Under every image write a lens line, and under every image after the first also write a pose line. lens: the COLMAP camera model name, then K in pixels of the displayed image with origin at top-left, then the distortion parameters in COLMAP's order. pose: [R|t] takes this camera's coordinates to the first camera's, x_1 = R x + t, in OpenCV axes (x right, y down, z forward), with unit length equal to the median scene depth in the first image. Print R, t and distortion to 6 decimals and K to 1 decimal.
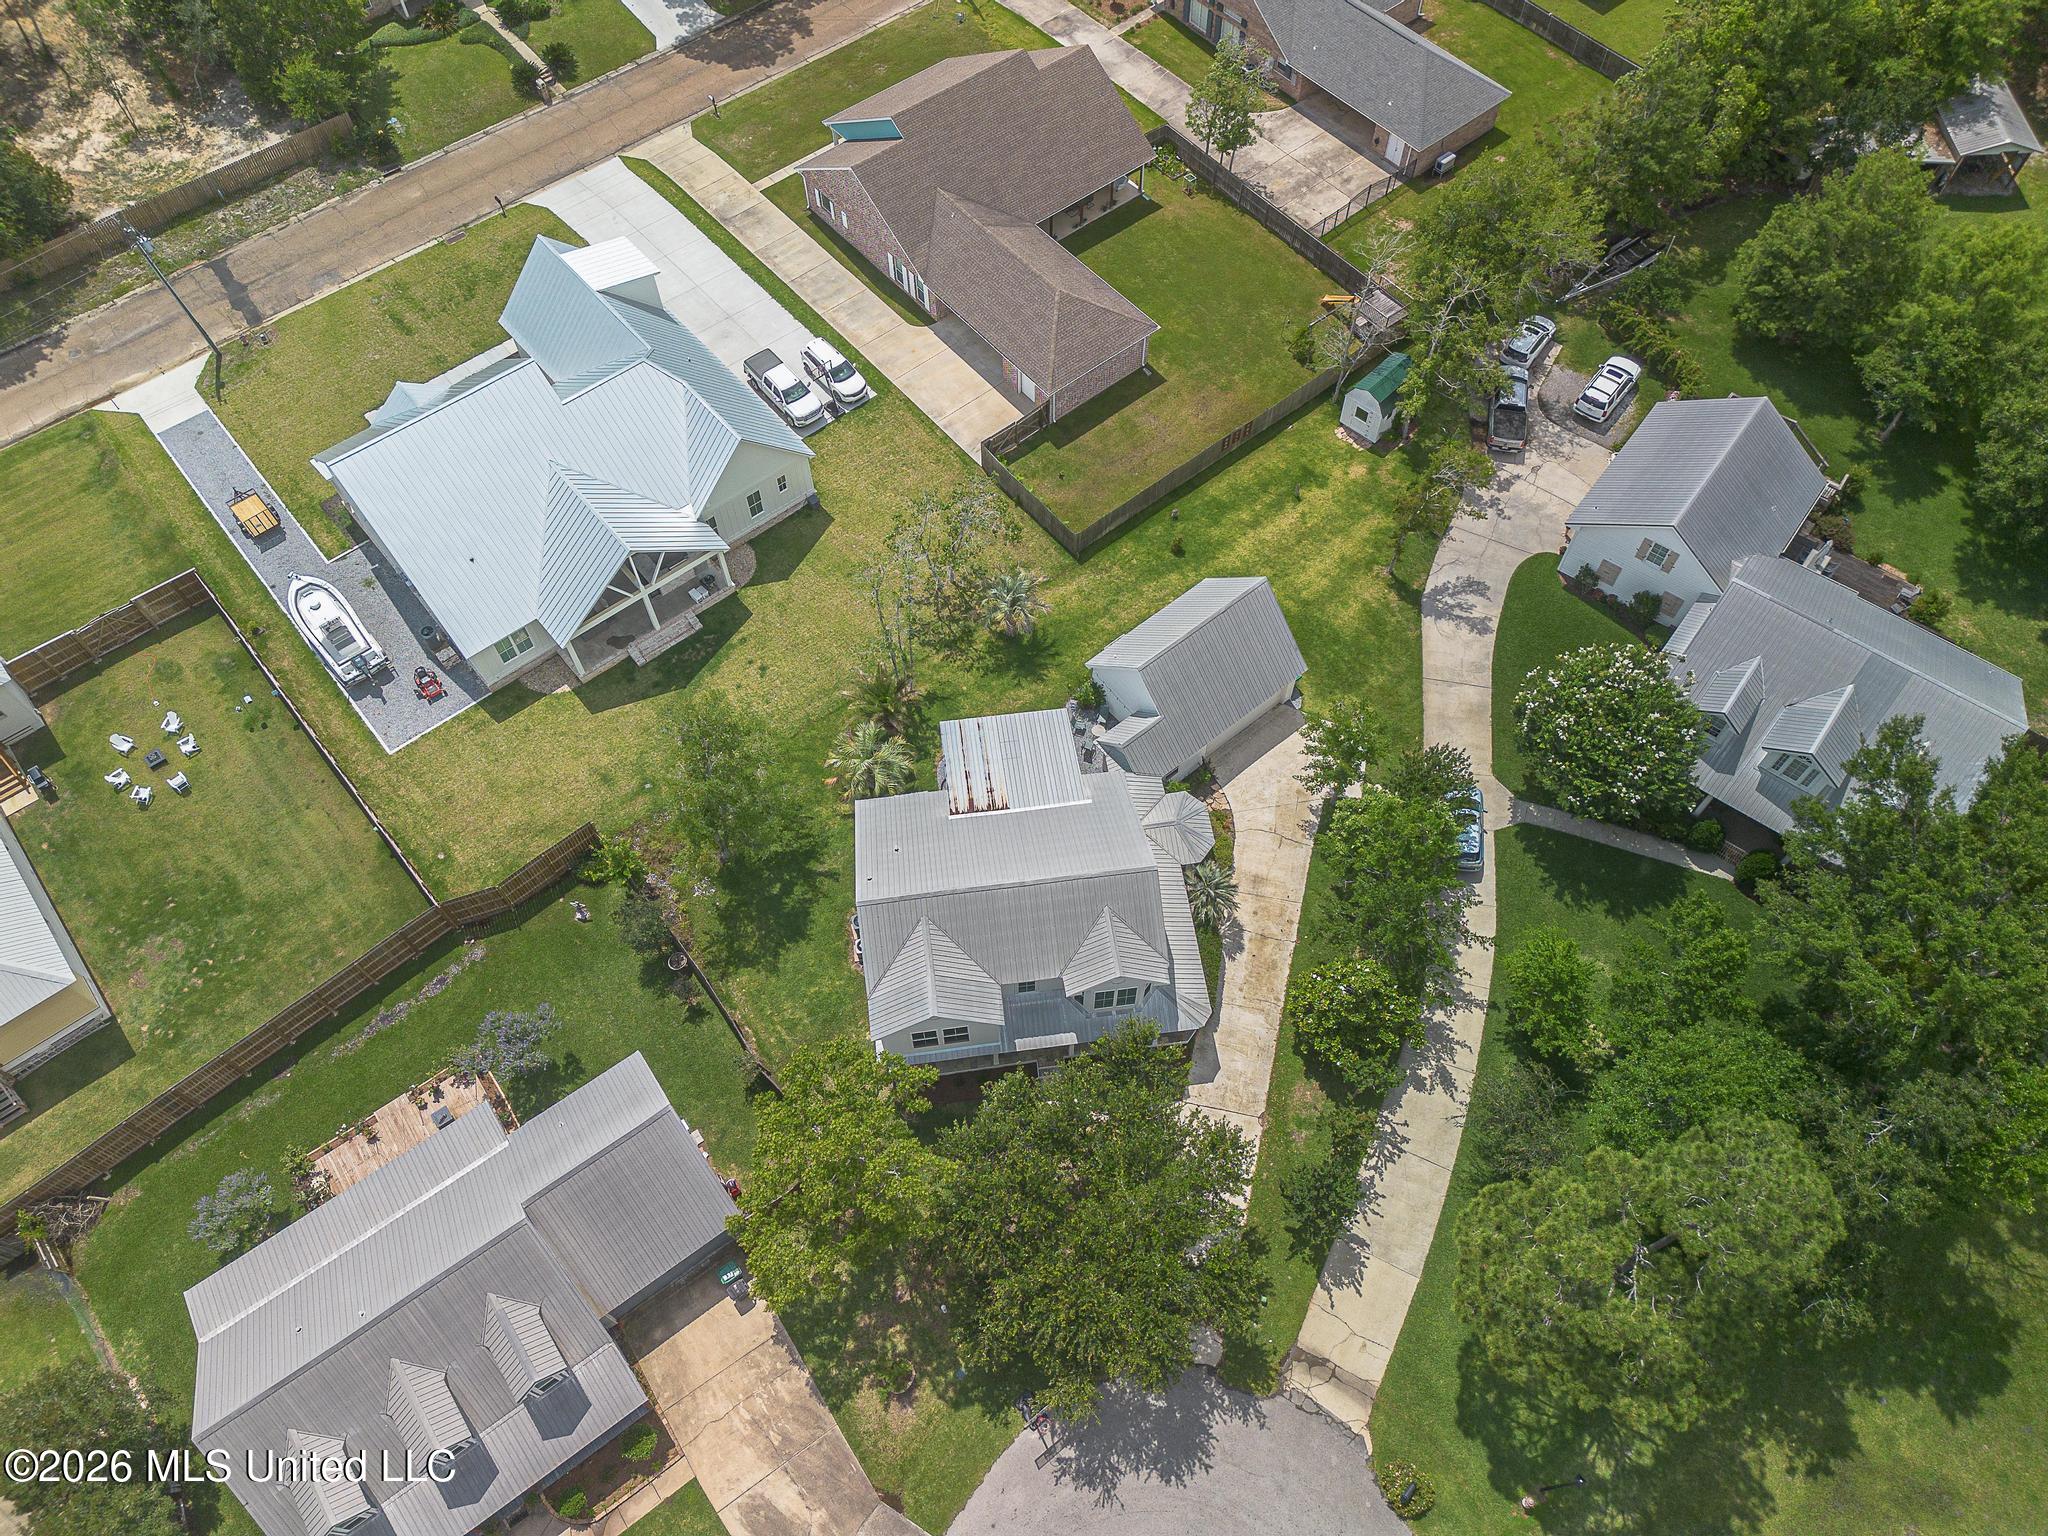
lens RADIAL K [[1453.6, 0, 1024.0], [0, 1453.6, 768.0], [0, 0, 1]] dist [0.083888, -0.104429]
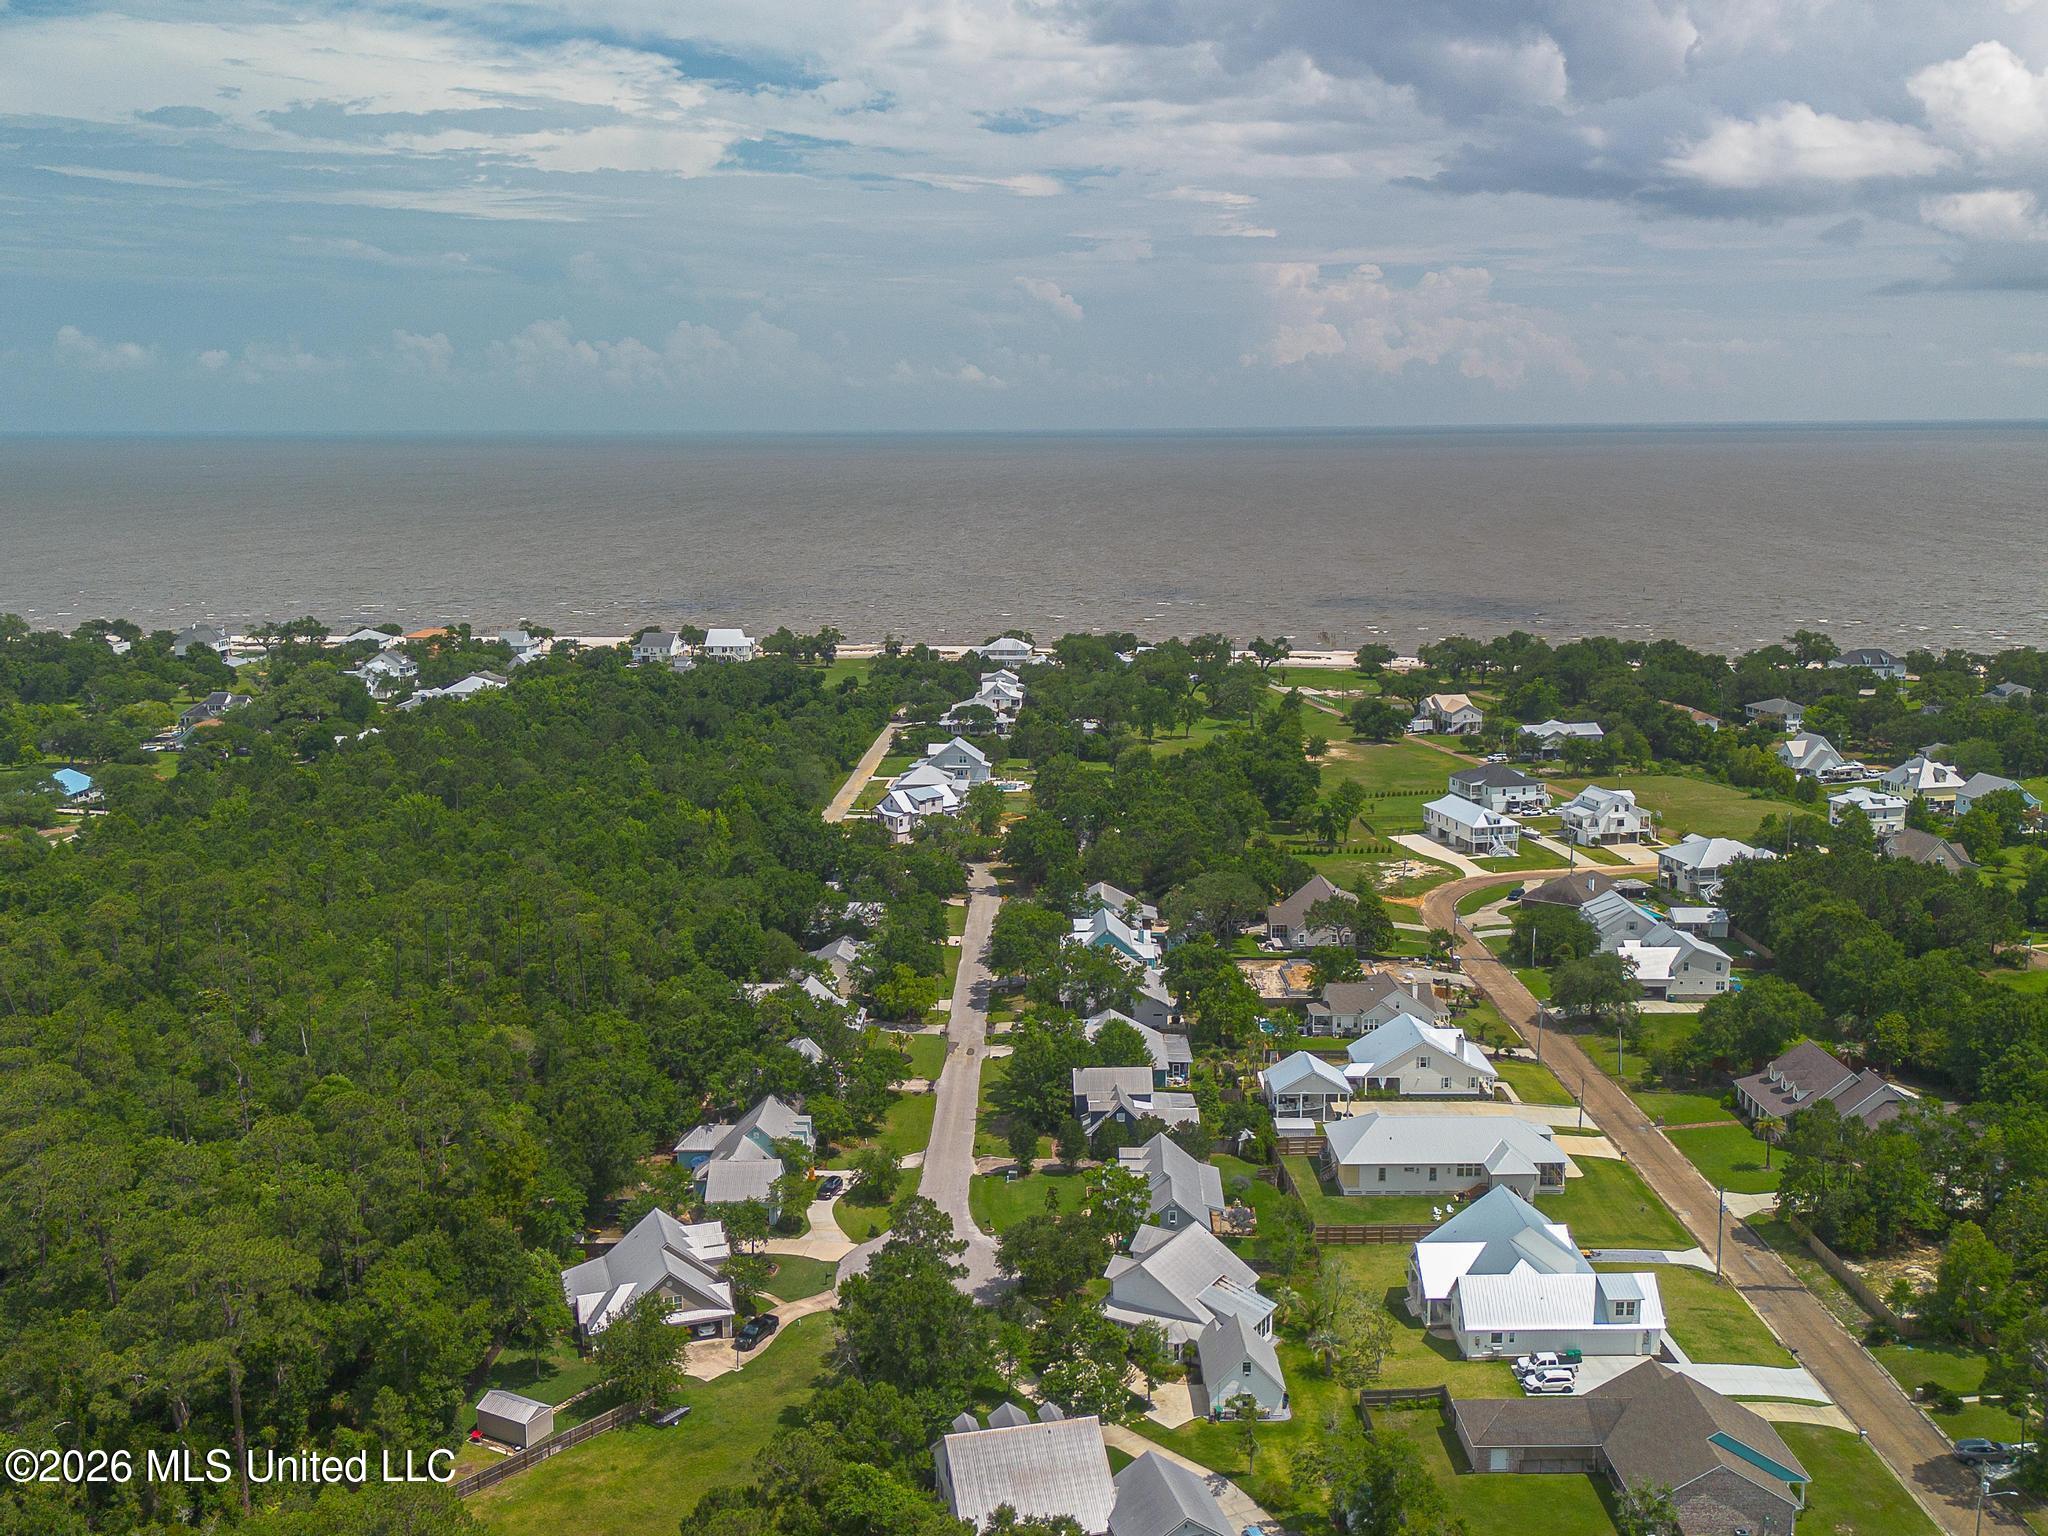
lens RADIAL K [[1951.1, 0, 1024.0], [0, 1951.1, 768.0], [0, 0, 1]] dist [0.124919, -0.259552]
pose [[-0.626539, 0.148255, -0.765159, 2.277337], [-0.663026, 0.414669, 0.623254, -1.919674], [0.409688, 0.897814, -0.161509, 0.612265]]
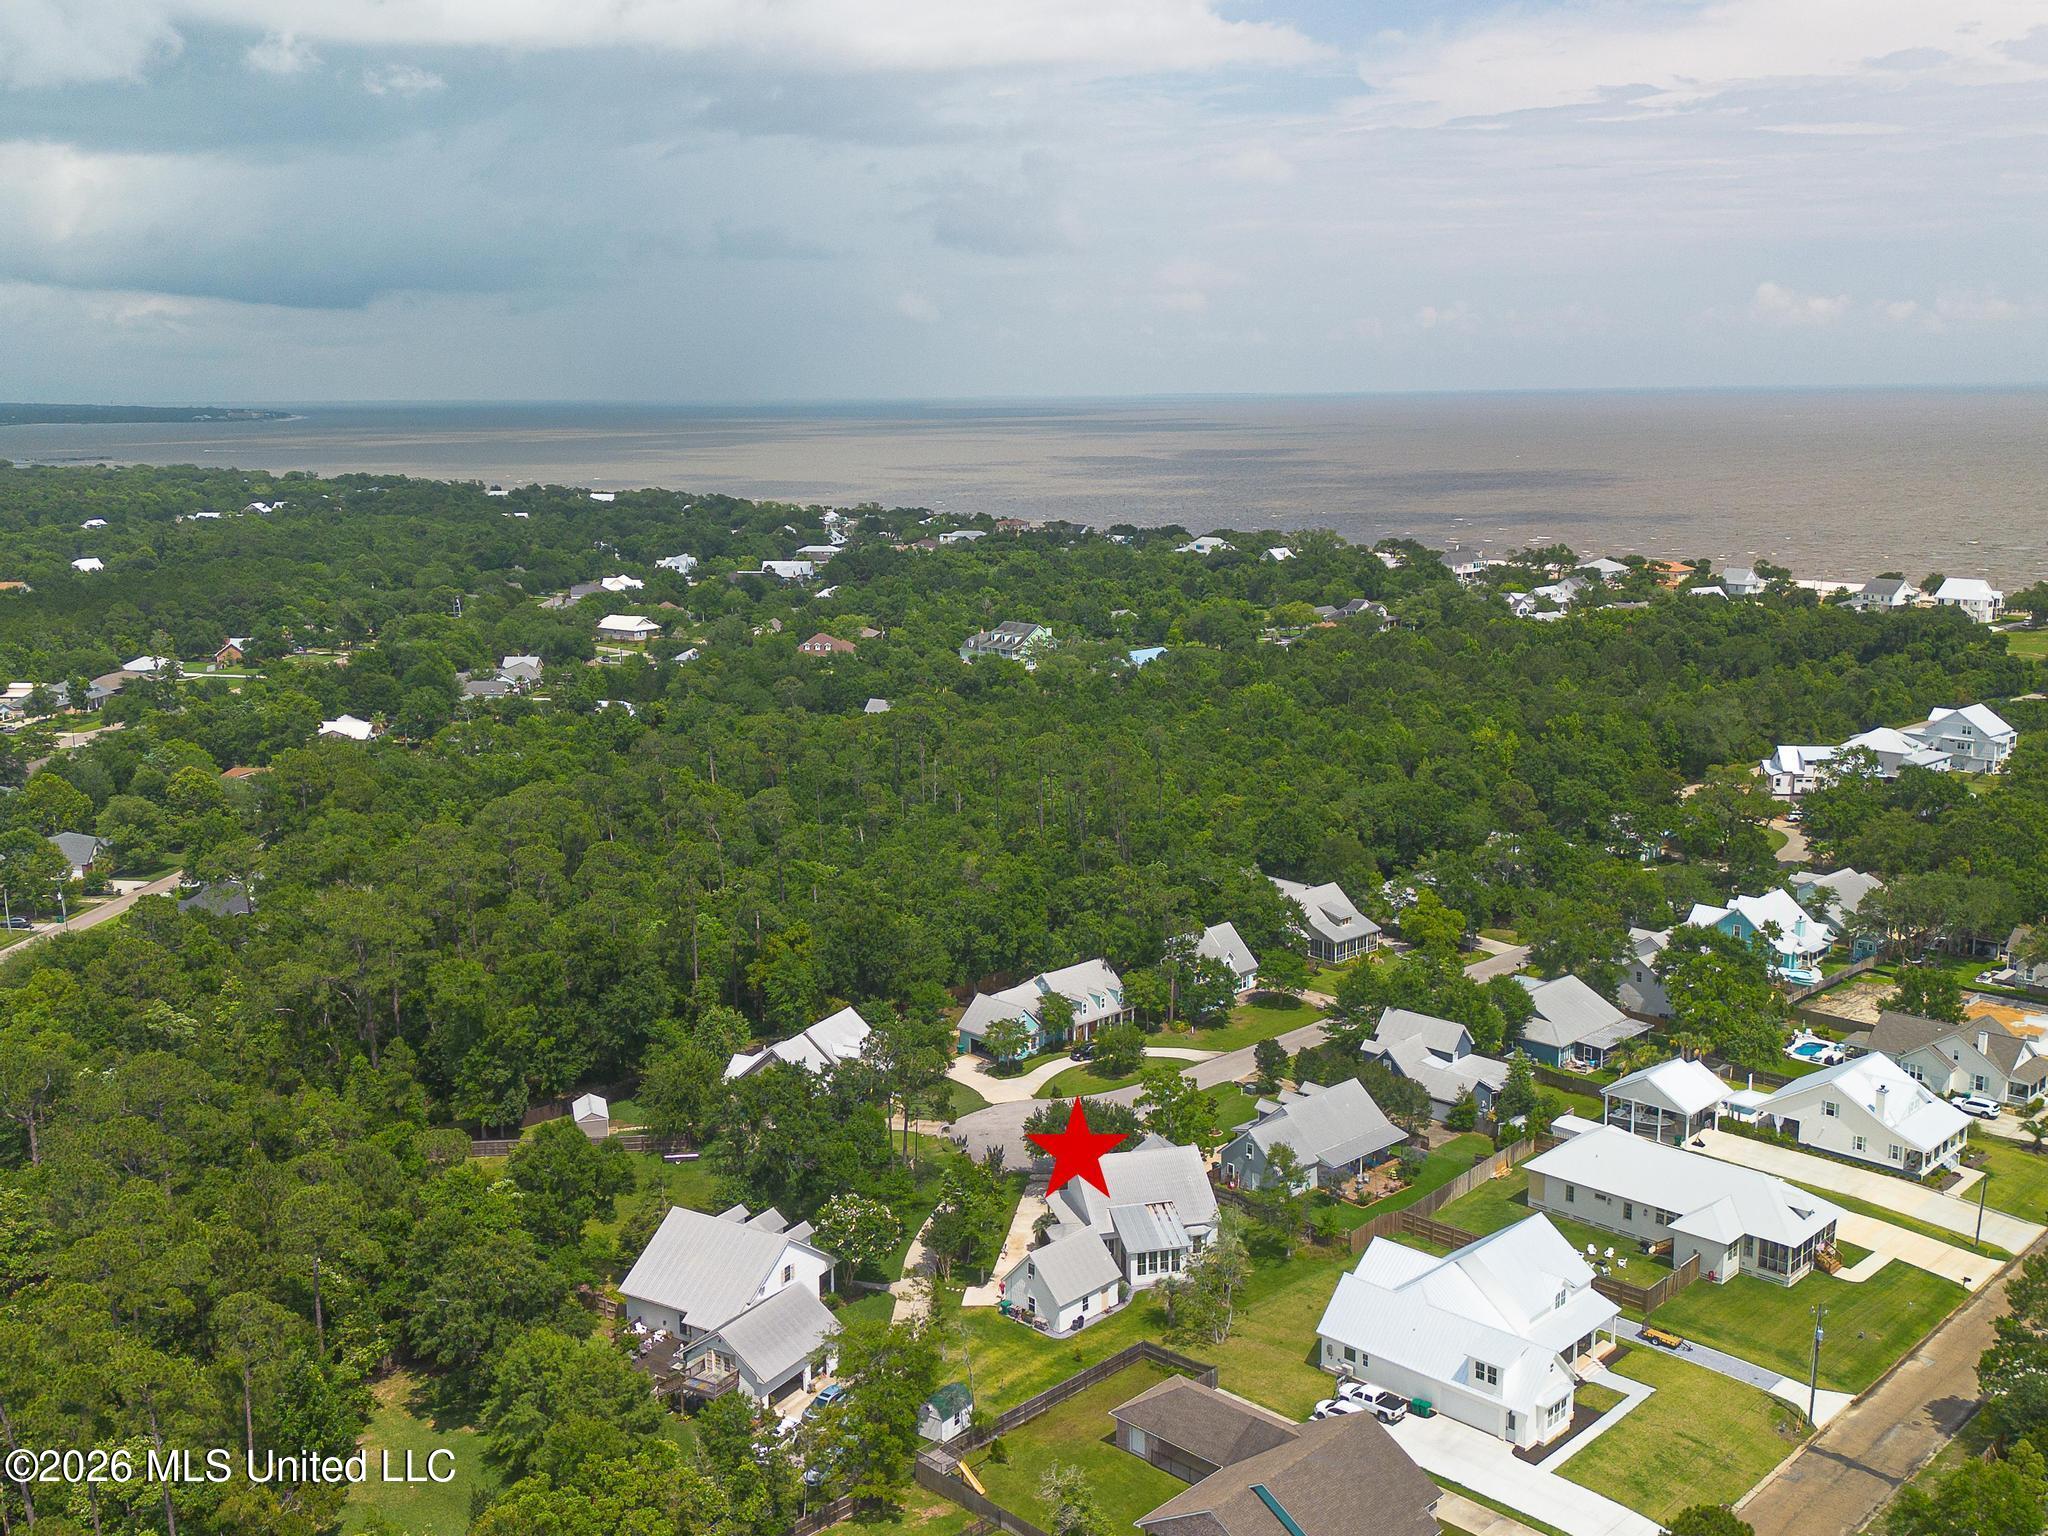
lens RADIAL K [[1957.7, 0, 1024.0], [0, 1957.7, 768.0], [0, 0, 1]] dist [0.091376, -0.122456]
pose [[-0.993886, 0.037384, -0.103885, 0.416438], [-0.084951, 0.342049, 0.935834, -2.695435], [0.070519, 0.938938, -0.336782, 1.275905]]
